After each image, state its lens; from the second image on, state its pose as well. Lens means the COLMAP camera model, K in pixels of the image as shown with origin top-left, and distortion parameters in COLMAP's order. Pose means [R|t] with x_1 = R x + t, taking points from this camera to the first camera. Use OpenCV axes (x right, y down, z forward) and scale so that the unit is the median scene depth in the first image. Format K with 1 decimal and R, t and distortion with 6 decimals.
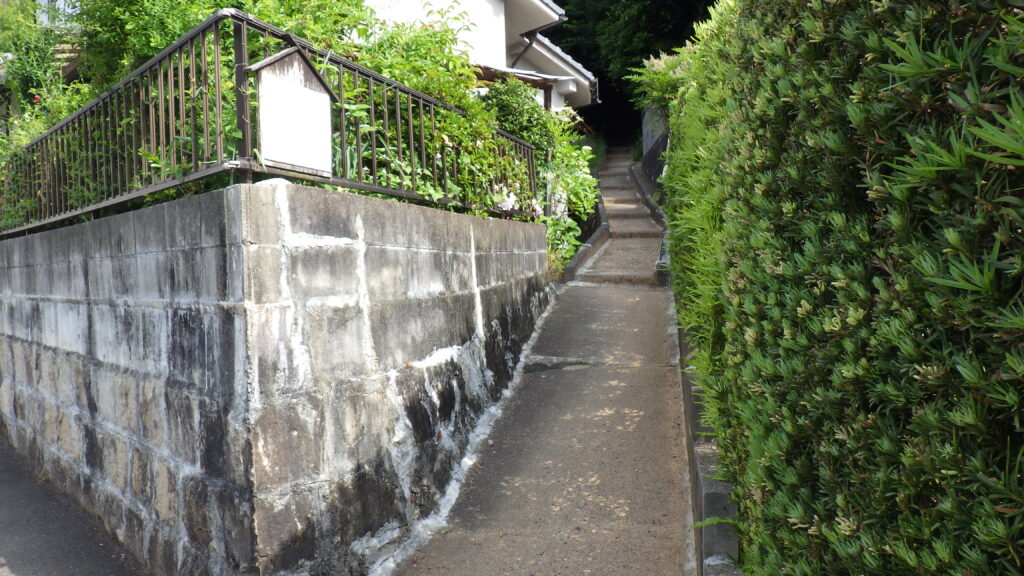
lens RADIAL K [[836.4, 0, 511.3], [0, 836.4, 286.9], [0, 0, 1]] dist [-0.002452, -0.007525]
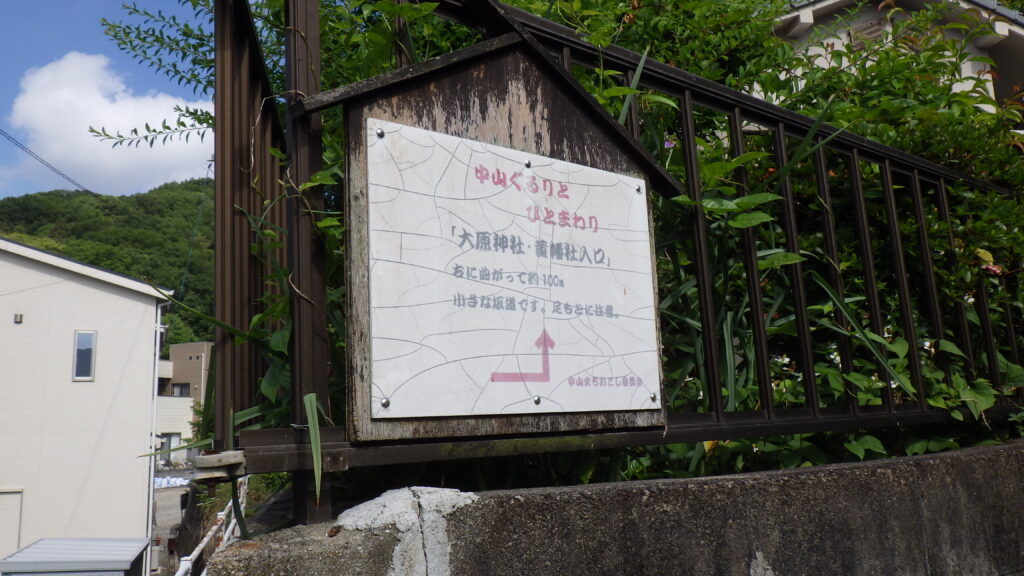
lens RADIAL K [[836.4, 0, 512.0], [0, 836.4, 287.1], [0, 0, 1]] dist [-0.002452, -0.007525]
pose [[0.867569, -0.095291, -0.488103, -0.088389], [0.020661, 0.987530, -0.156068, -0.112522], [0.496888, 0.125315, 0.858719, 0.578481]]
